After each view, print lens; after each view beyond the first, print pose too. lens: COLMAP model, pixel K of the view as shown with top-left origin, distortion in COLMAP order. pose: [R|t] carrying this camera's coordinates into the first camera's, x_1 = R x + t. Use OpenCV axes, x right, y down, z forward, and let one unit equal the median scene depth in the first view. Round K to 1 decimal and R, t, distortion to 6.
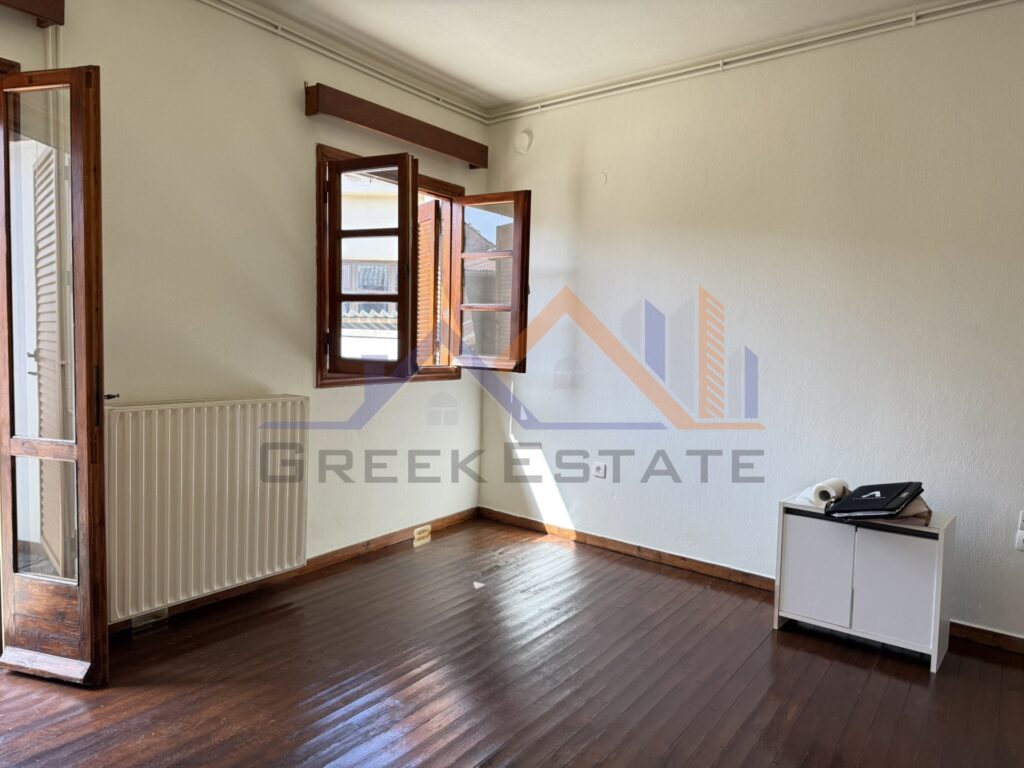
lens RADIAL K [[718.3, 0, 512.5], [0, 718.3, 389.4], [0, 0, 1]] dist [0.109827, -0.151104]
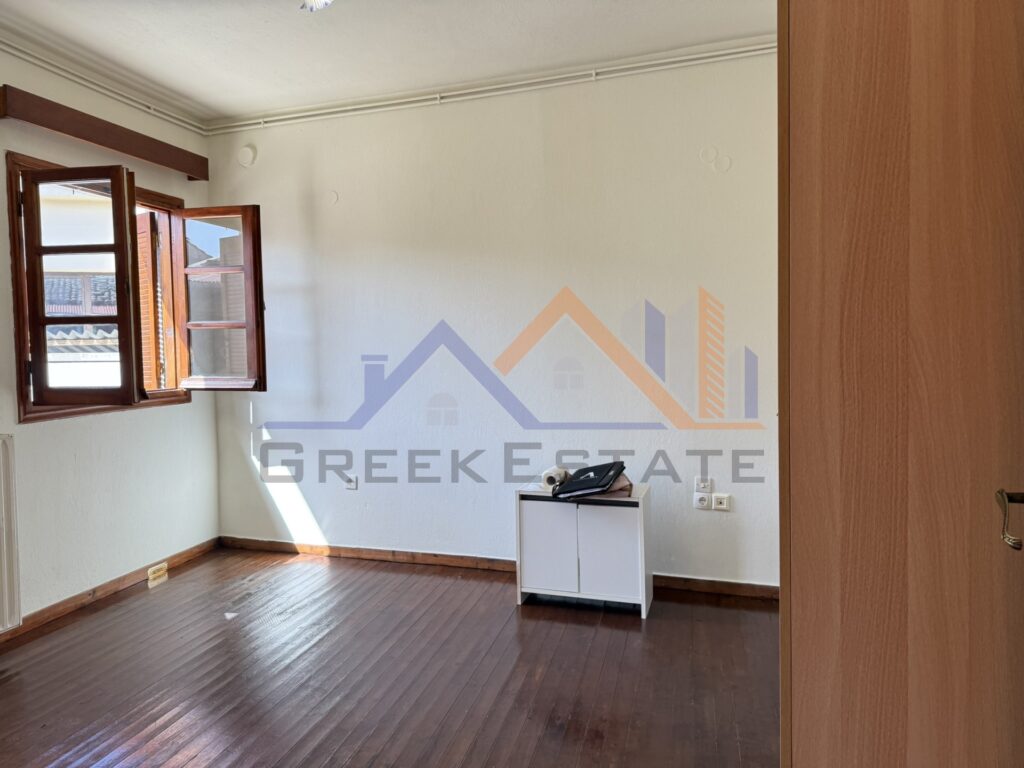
lens RADIAL K [[718.3, 0, 512.5], [0, 718.3, 389.4], [0, 0, 1]] dist [0.109827, -0.151104]
pose [[0.932711, -0.063790, 0.354938, -0.023361], [0.068562, 0.997646, -0.000868, -0.001577], [-0.354048, 0.025144, 0.934889, -0.044218]]
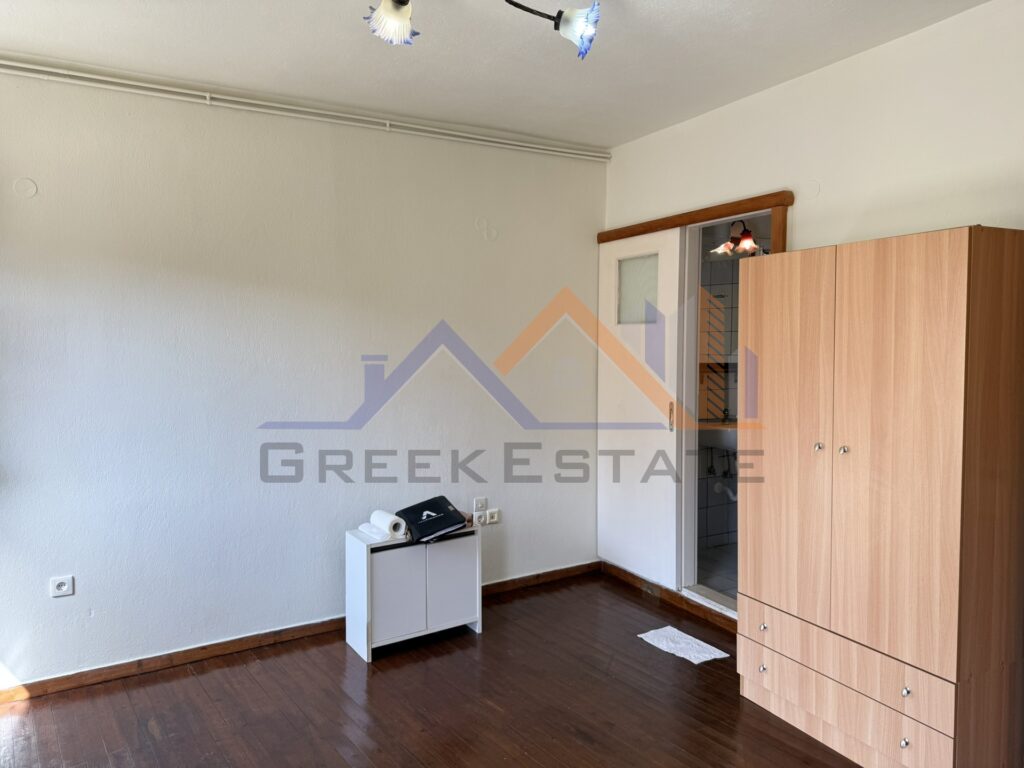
lens RADIAL K [[718.3, 0, 512.5], [0, 718.3, 389.4], [0, 0, 1]] dist [0.109827, -0.151104]
pose [[0.319459, -0.101181, 0.942183, -0.528552], [0.088949, 0.993095, 0.076490, -0.131538], [-0.943416, 0.059371, 0.326253, 0.407099]]
